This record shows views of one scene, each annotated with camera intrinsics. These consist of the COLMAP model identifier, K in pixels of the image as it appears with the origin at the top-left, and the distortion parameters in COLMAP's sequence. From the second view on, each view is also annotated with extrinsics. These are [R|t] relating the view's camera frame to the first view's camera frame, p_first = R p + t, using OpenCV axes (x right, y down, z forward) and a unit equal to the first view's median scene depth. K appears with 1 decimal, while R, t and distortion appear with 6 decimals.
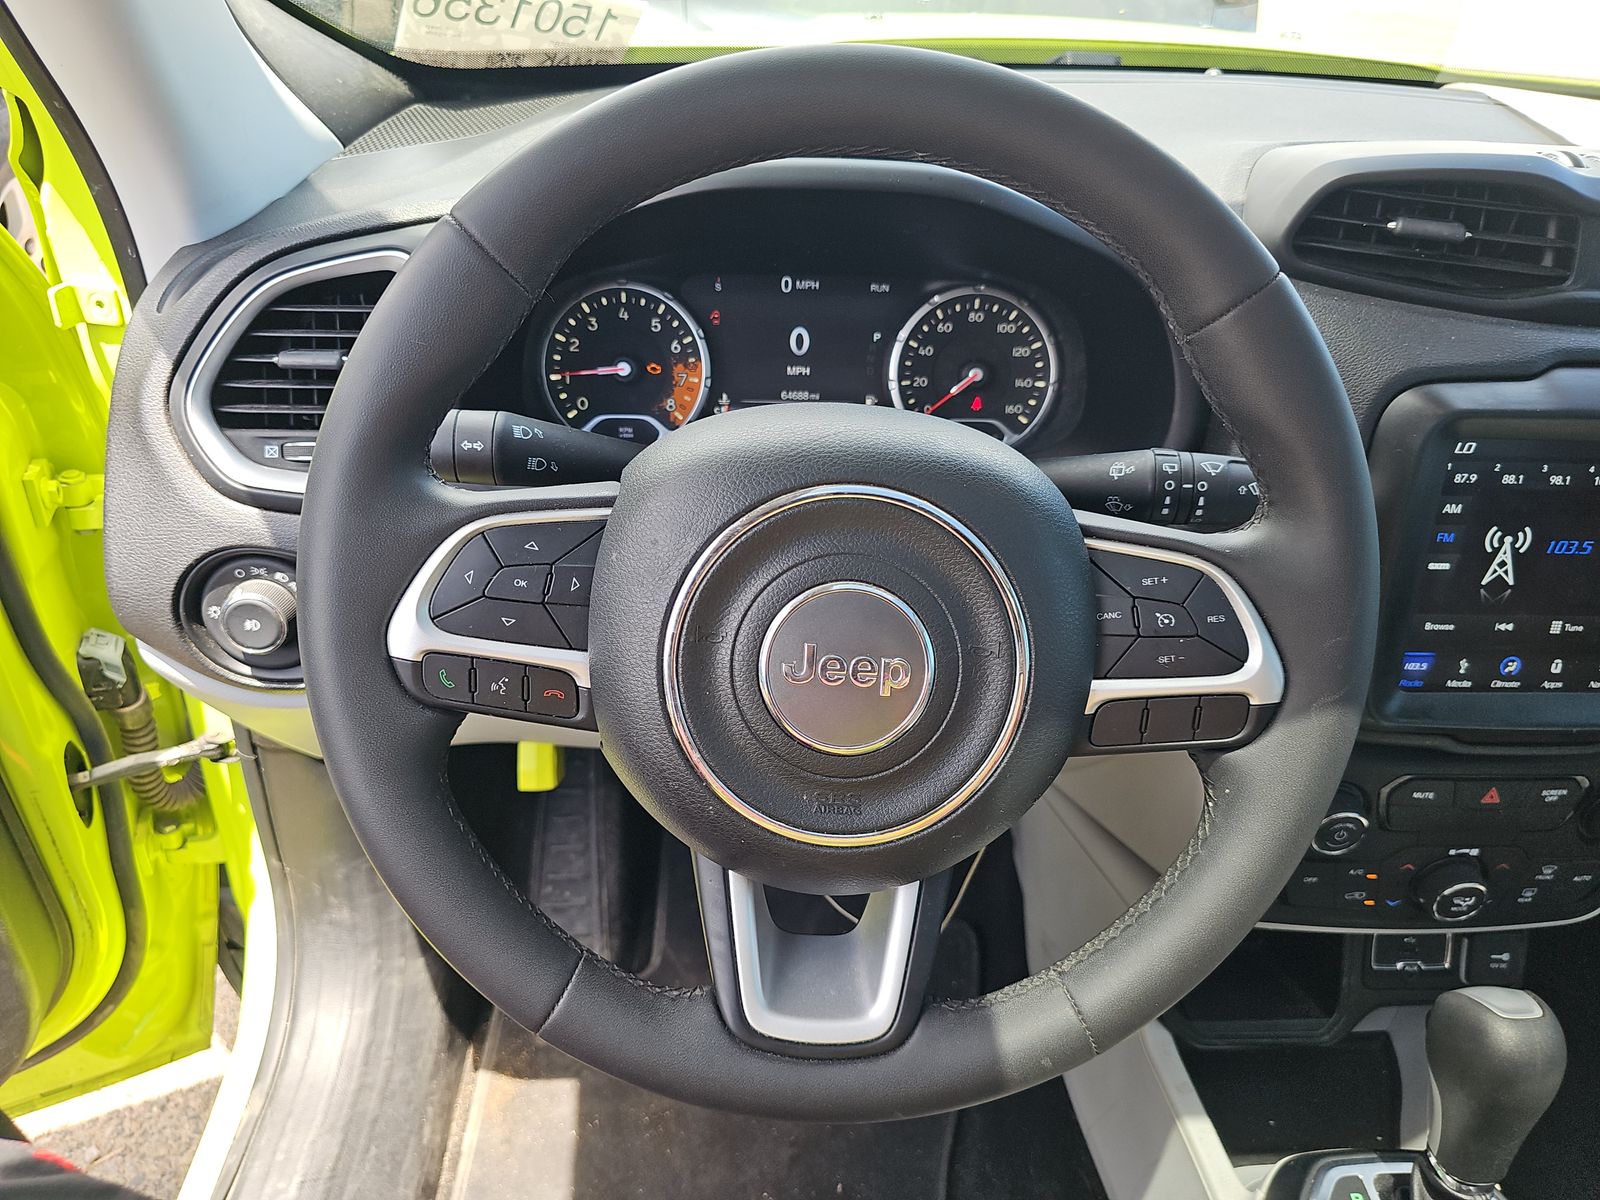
lens RADIAL K [[1095.4, 0, 798.9], [0, 1095.4, 605.6], [0, 0, 1]] dist [0.018766, -0.020712]
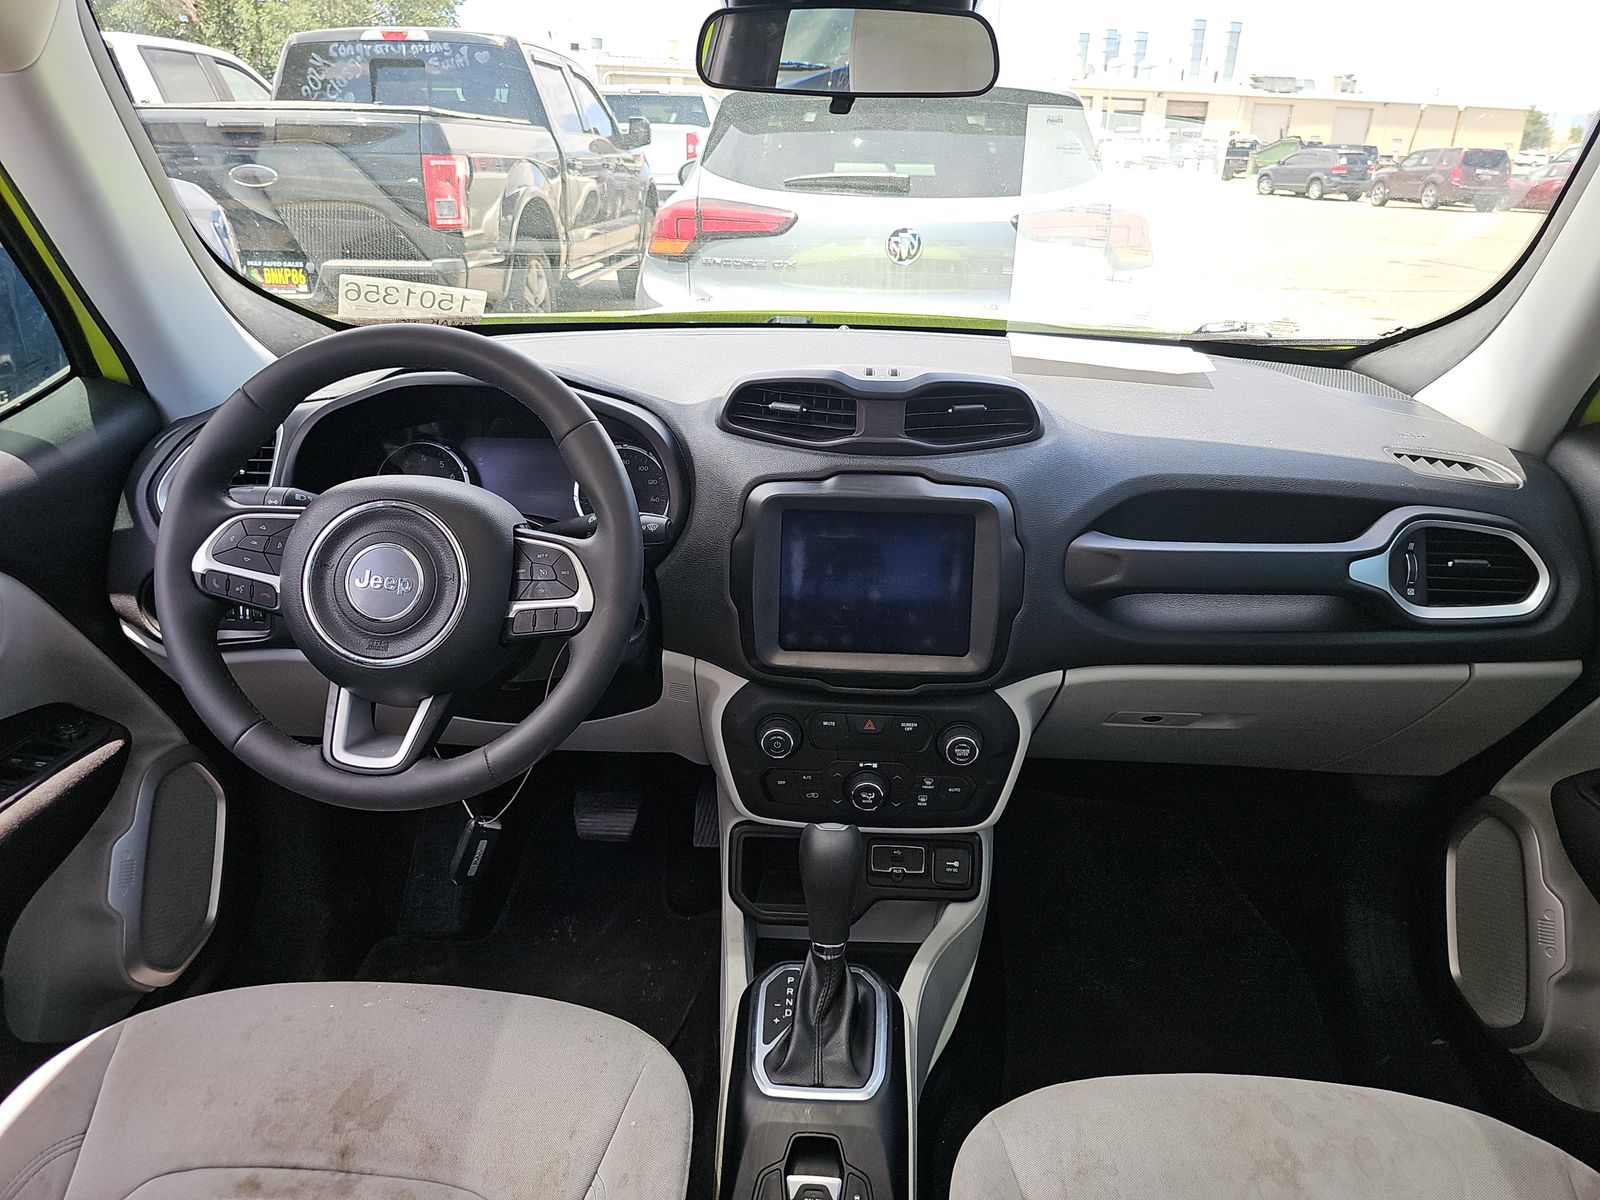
lens RADIAL K [[1095.4, 0, 791.3], [0, 1095.4, 597.6], [0, 0, 1]] dist [0.018766, -0.020712]
pose [[0.990410, 0.029903, -0.134881, 1.092726], [-0.056982, 0.977802, -0.201634, 0.459847], [0.125858, 0.207386, 0.970129, -0.974847]]
